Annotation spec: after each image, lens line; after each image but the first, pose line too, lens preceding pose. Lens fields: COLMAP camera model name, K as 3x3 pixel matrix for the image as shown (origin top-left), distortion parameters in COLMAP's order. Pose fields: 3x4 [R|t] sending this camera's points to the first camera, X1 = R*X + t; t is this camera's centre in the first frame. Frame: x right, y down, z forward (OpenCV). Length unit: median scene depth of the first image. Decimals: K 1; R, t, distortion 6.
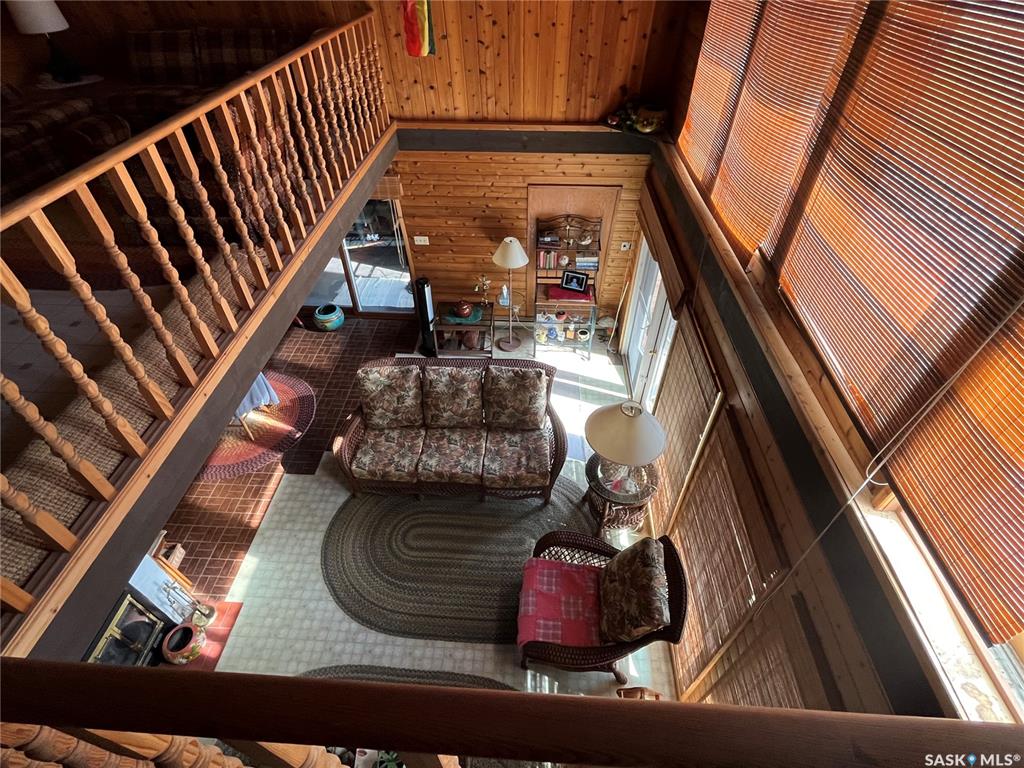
lens RADIAL K [[498.9, 0, 506.5], [0, 498.9, 386.0], [0, 0, 1]] dist [-0.001865, -0.000959]
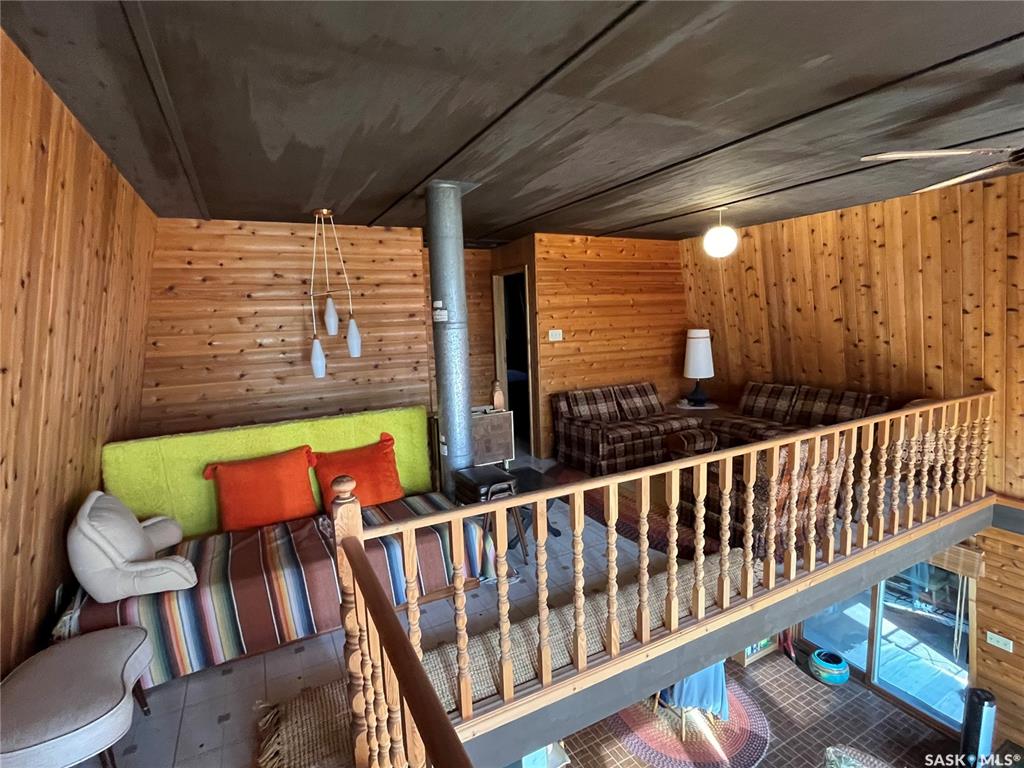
lens RADIAL K [[498.9, 0, 506.5], [0, 498.9, 386.0], [0, 0, 1]] dist [-0.001865, -0.000959]
pose [[0.503990, 0.100017, -0.857899, 0.068270], [-0.563376, 0.790951, -0.238755, -0.008027], [0.654676, 0.603650, 0.454978, -0.043722]]
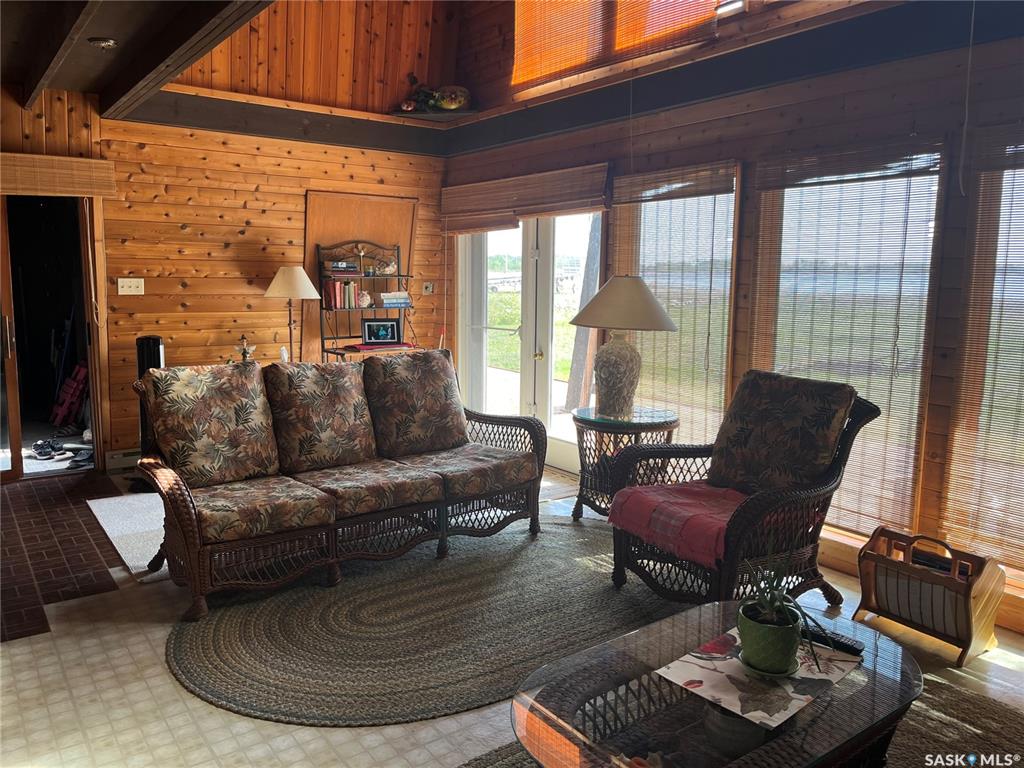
lens RADIAL K [[772.0, 0, 512.0], [0, 772.0, 384.0], [0, 0, 1]] dist [0.013470, 0.000409]
pose [[0.770533, -0.079059, 0.632478, -0.533546], [0.426485, 0.801381, -0.419404, 0.491946], [-0.473698, 0.592907, 0.651208, 0.326019]]
